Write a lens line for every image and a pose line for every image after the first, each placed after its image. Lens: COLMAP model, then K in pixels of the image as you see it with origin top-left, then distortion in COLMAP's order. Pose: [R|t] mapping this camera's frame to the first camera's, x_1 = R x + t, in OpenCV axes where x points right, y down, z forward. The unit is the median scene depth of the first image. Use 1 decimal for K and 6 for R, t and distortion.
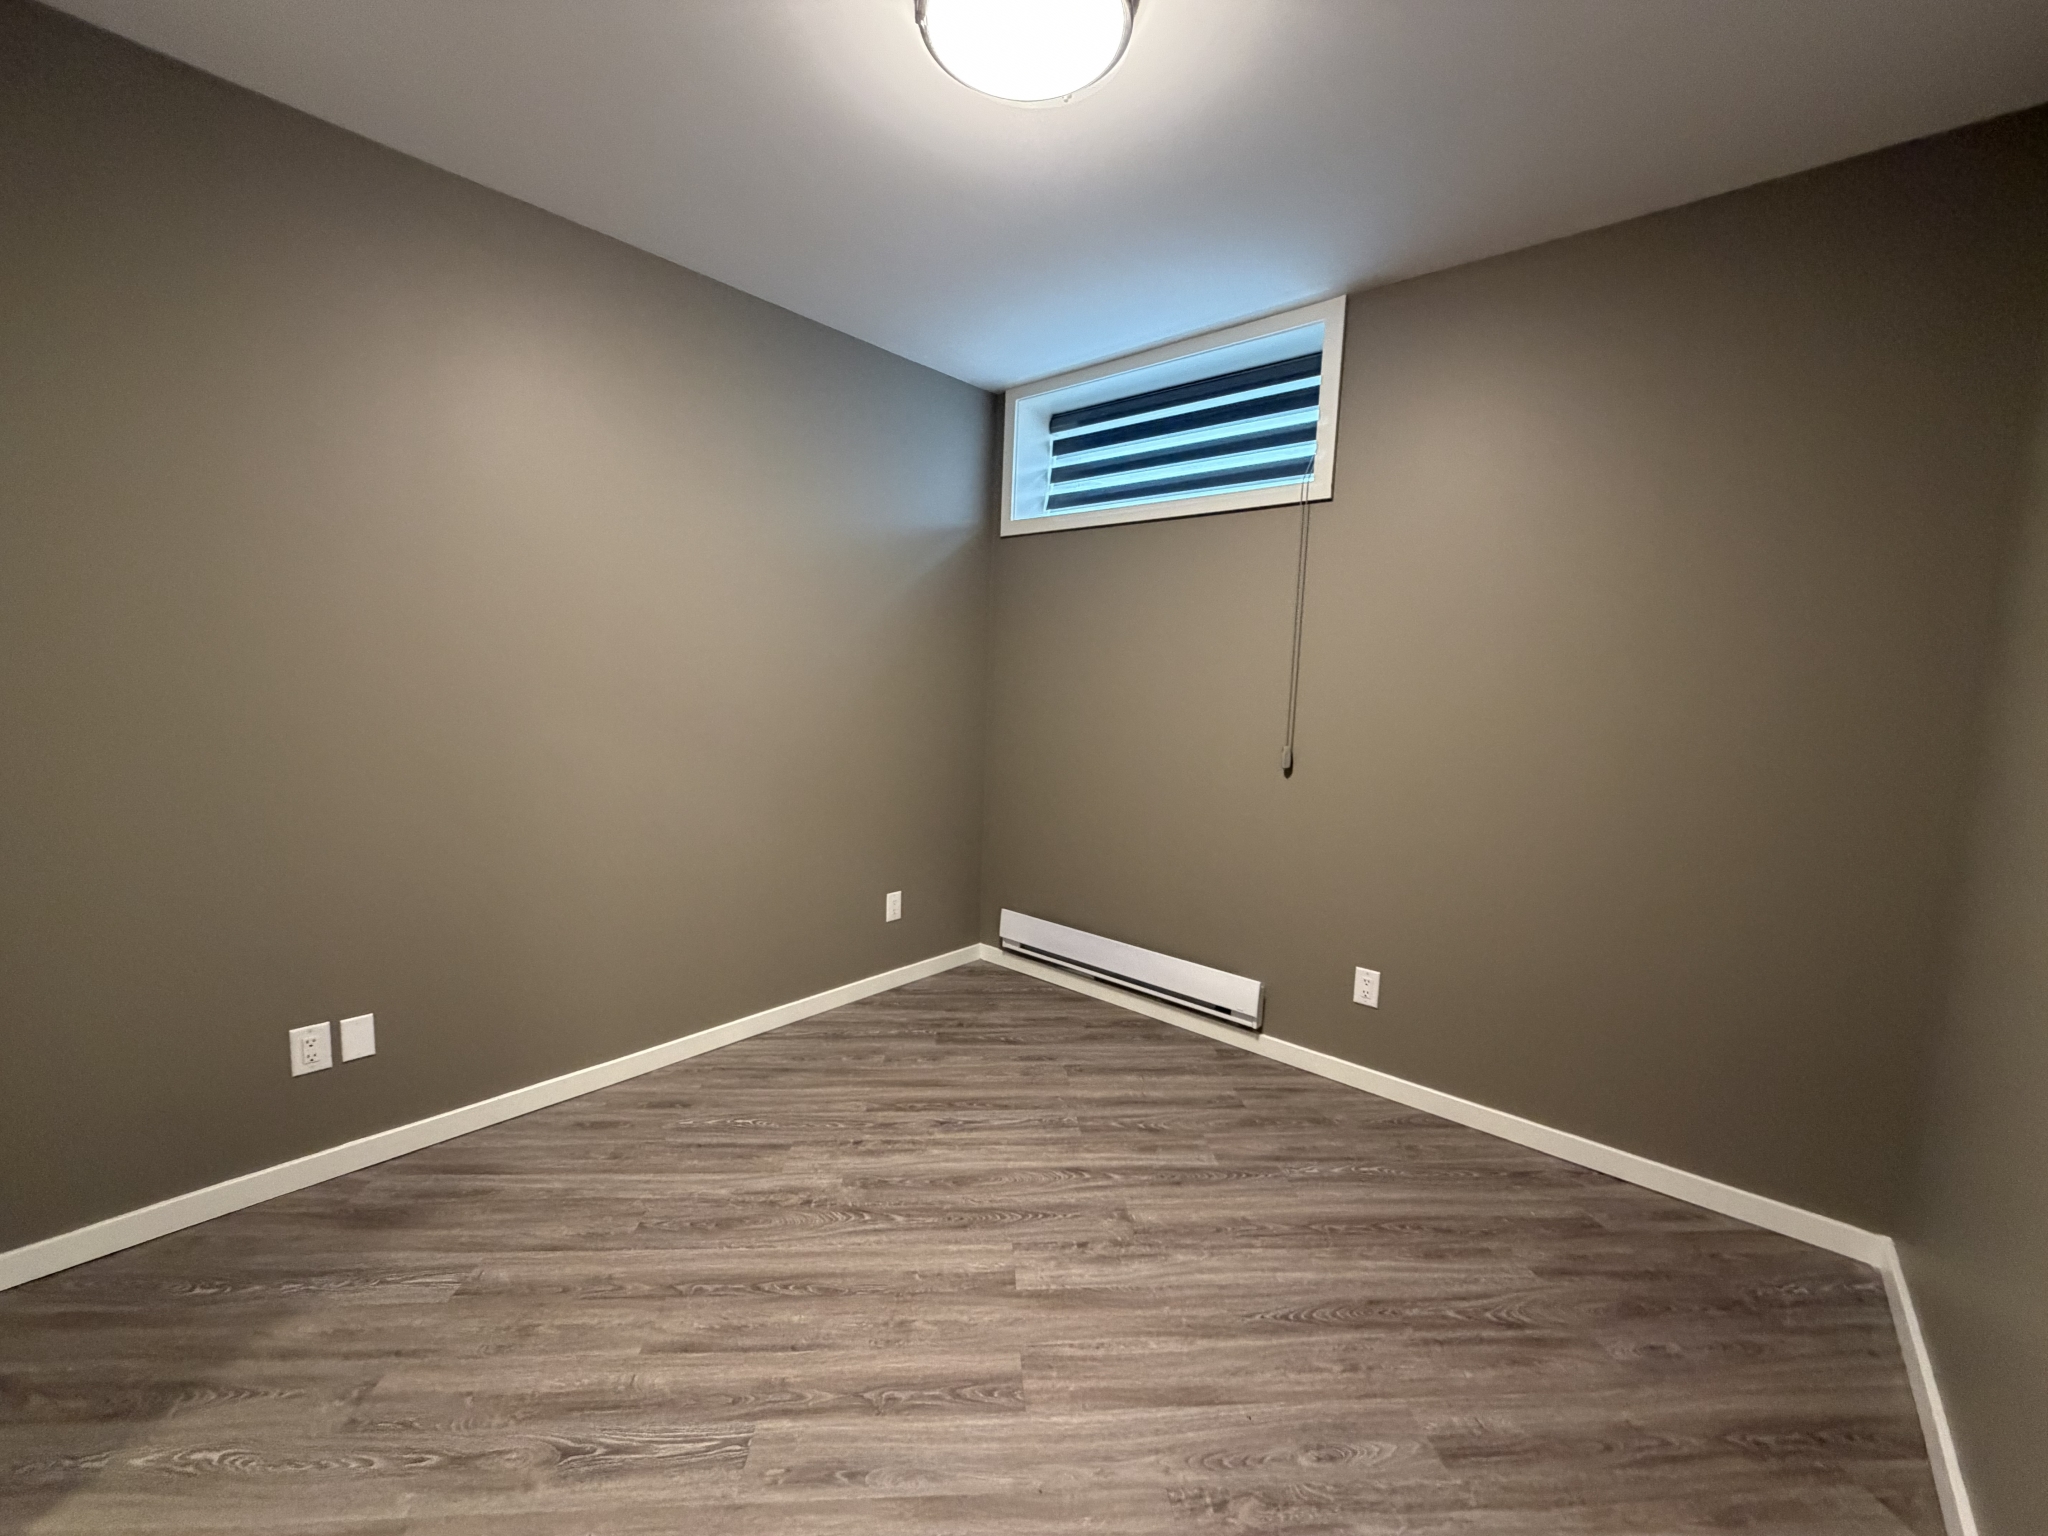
lens RADIAL K [[821.4, 0, 1014.0], [0, 821.4, 771.0], [0, 0, 1]] dist [-0.000137, 0.000332]
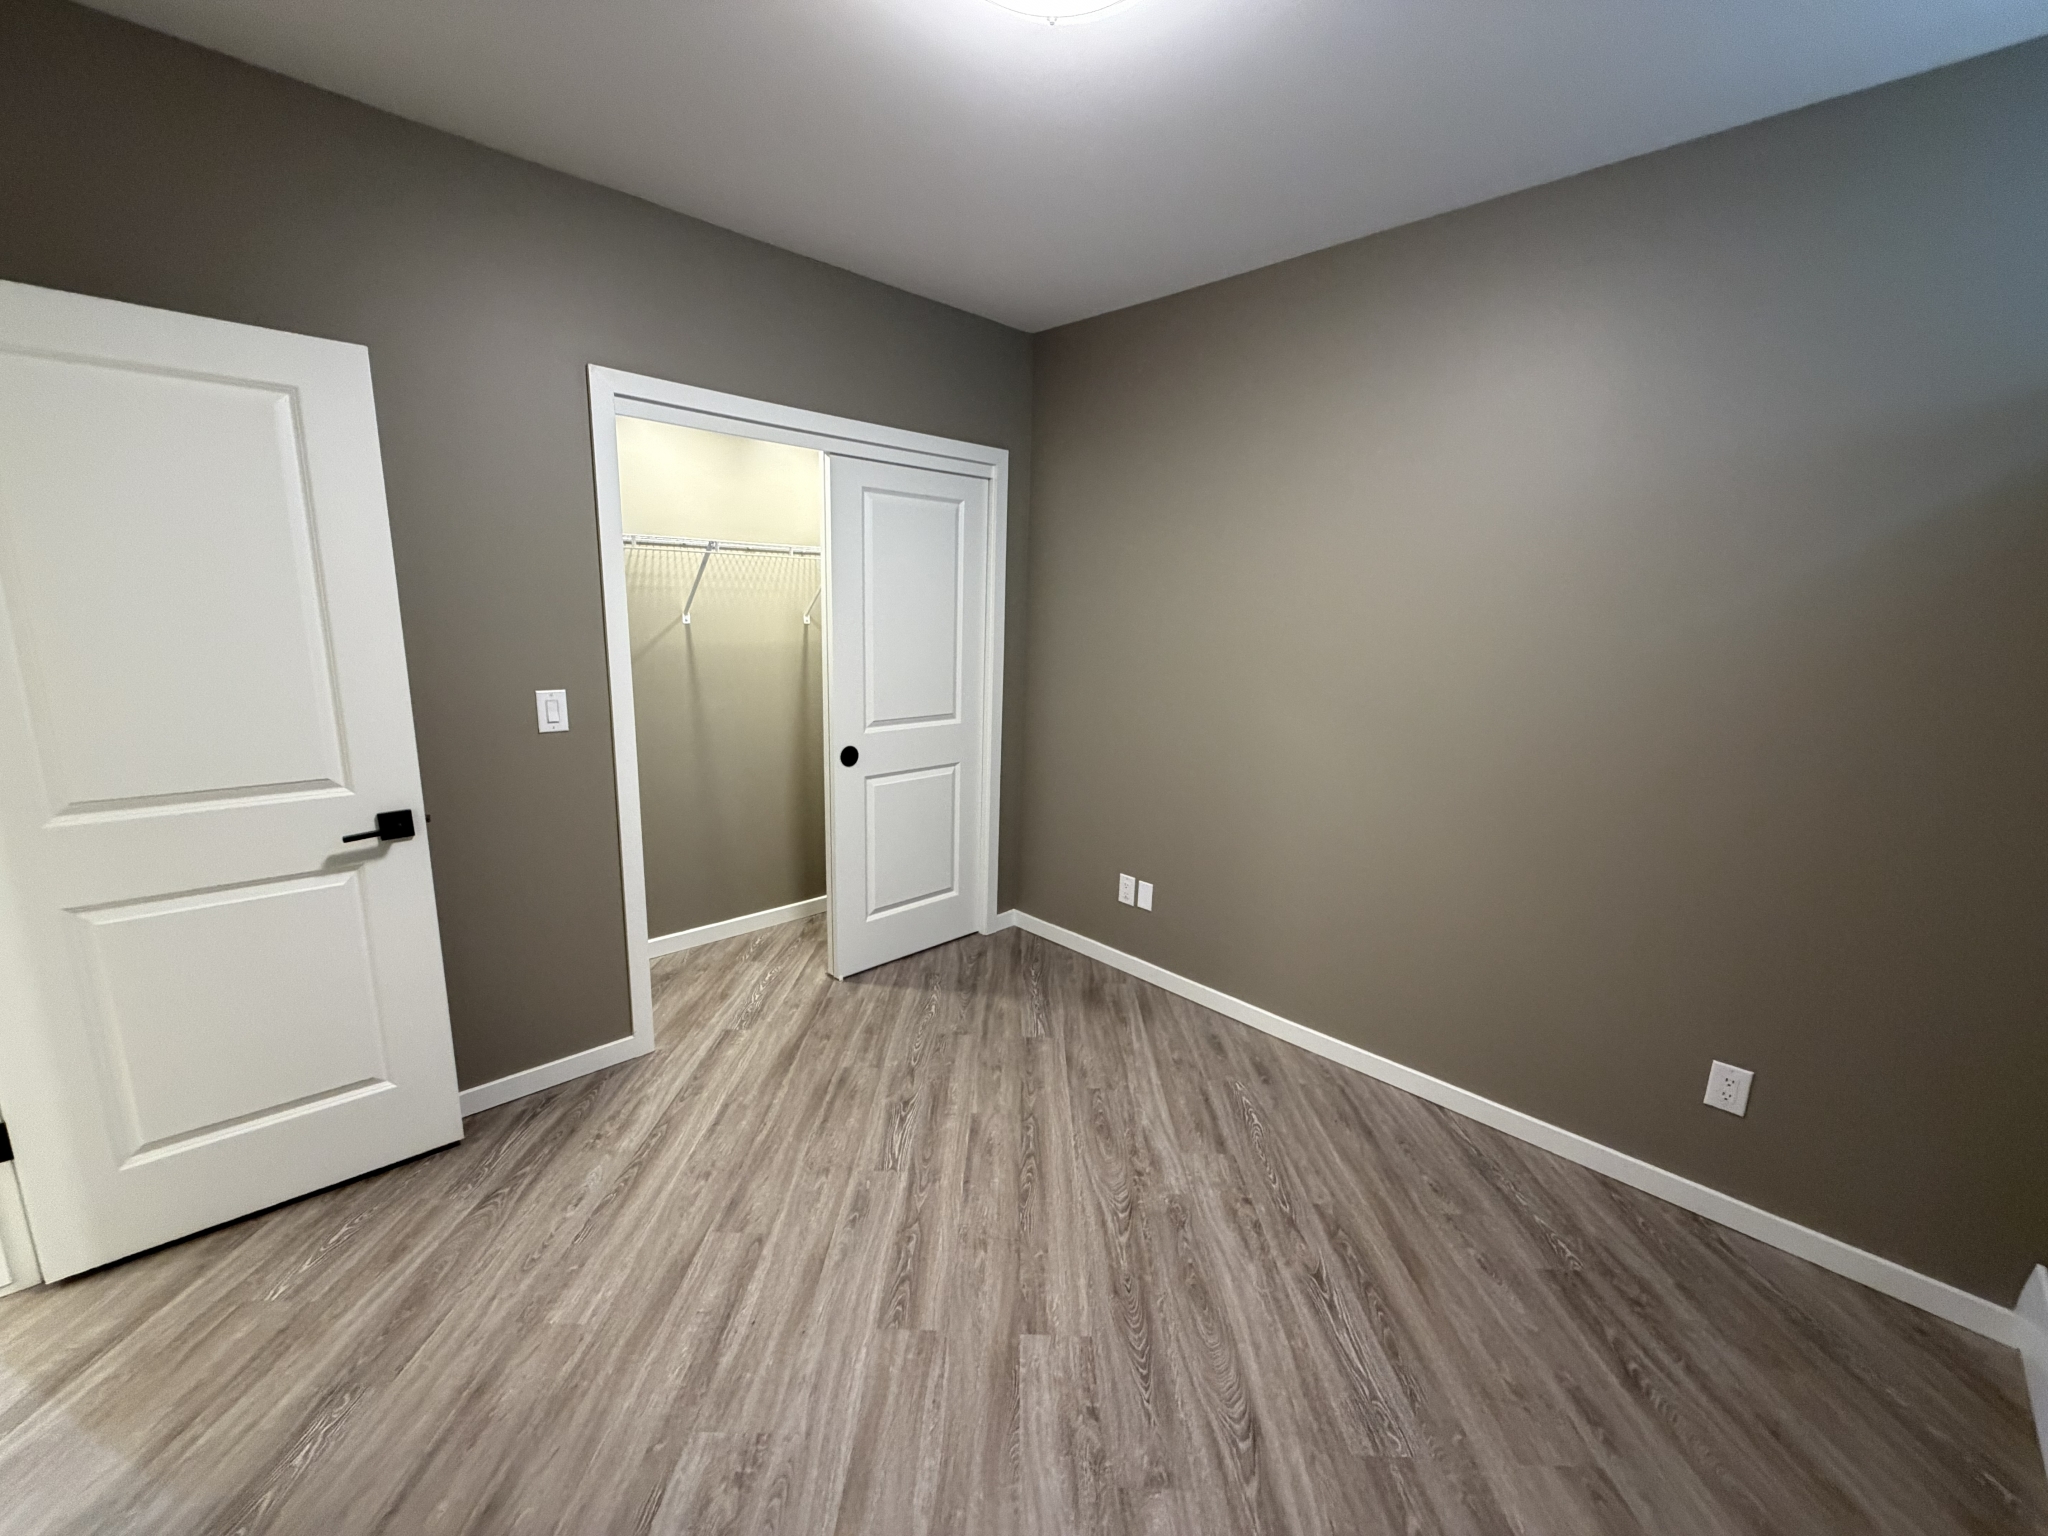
lens RADIAL K [[821.4, 0, 1014.0], [0, 821.4, 771.0], [0, 0, 1]] dist [-0.000137, 0.000332]
pose [[-0.077594, 0.166548, -0.982975, 0.786799], [-0.141794, 0.974082, 0.176234, -0.157245], [0.986850, 0.153054, -0.051967, 0.899961]]
